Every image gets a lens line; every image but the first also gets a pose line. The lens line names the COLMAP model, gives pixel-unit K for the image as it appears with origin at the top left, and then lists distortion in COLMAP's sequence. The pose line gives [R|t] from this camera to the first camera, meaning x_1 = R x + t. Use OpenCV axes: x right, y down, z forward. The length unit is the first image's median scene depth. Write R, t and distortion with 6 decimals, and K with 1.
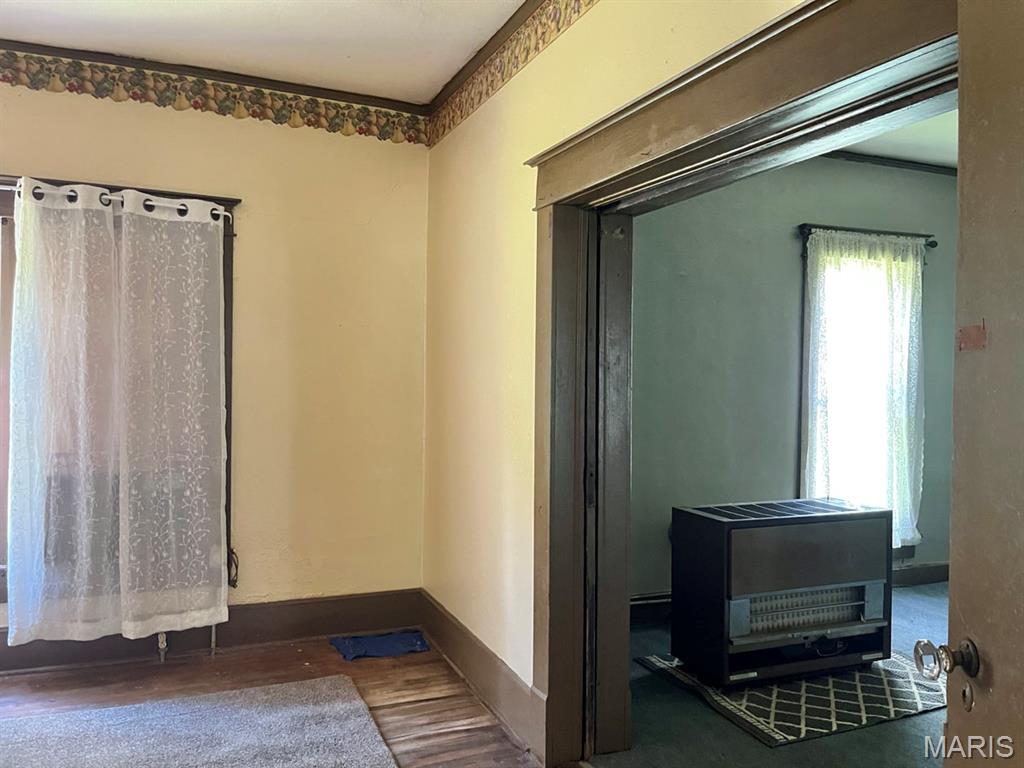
lens RADIAL K [[782.8, 0, 514.4], [0, 782.8, 381.5], [0, 0, 1]] dist [0.088478, -0.110553]
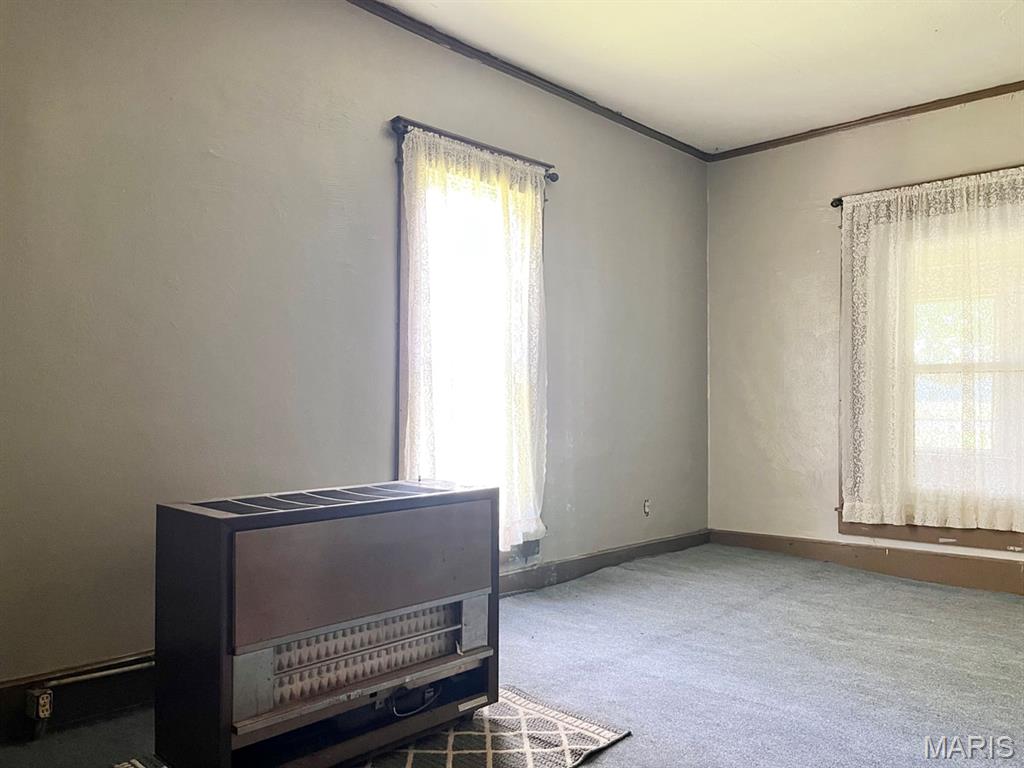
lens RADIAL K [[789.4, 0, 493.1], [0, 789.4, 386.9], [0, 0, 1]] dist [0.072990, -0.112466]
pose [[0.925790, -0.004590, 0.378010, 0.206982], [0.012318, 0.999762, -0.018029, 0.085123], [-0.377838, 0.021348, 0.925626, 0.352515]]
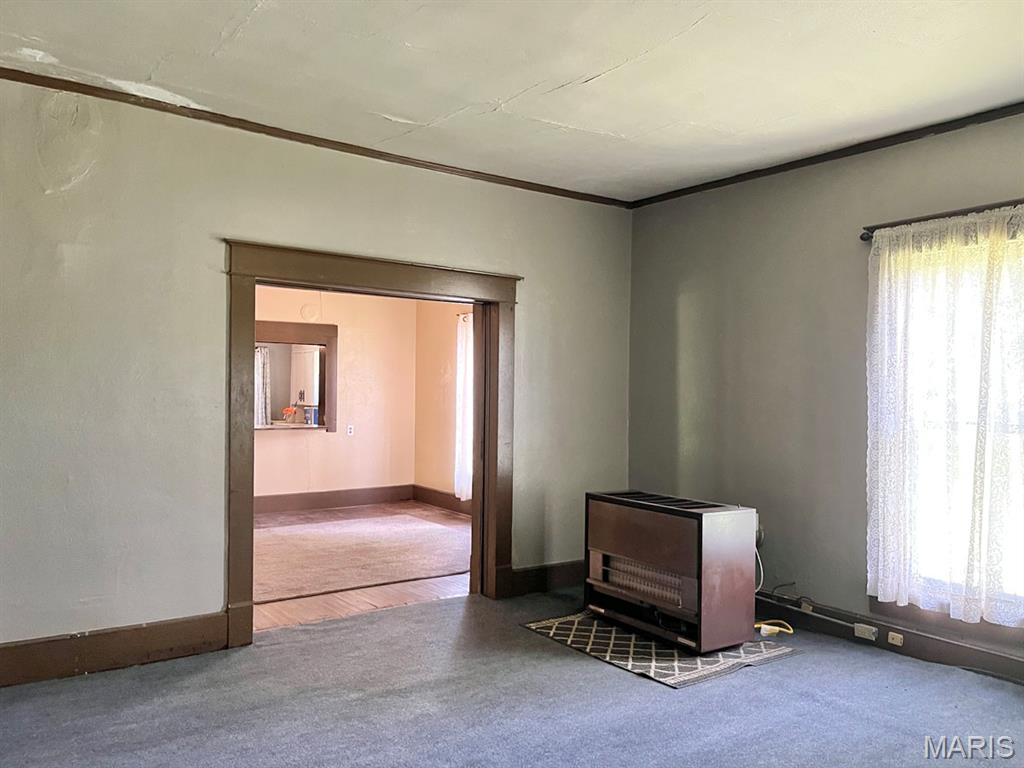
lens RADIAL K [[779.7, 0, 508.6], [0, 779.7, 404.6], [0, 0, 1]] dist [0.009201, 0.008230]
pose [[0.198946, 0.004285, -0.980001, 1.468285], [-0.026737, 0.999642, -0.001057, 0.020985], [0.979646, 0.026412, 0.198990, 0.530291]]
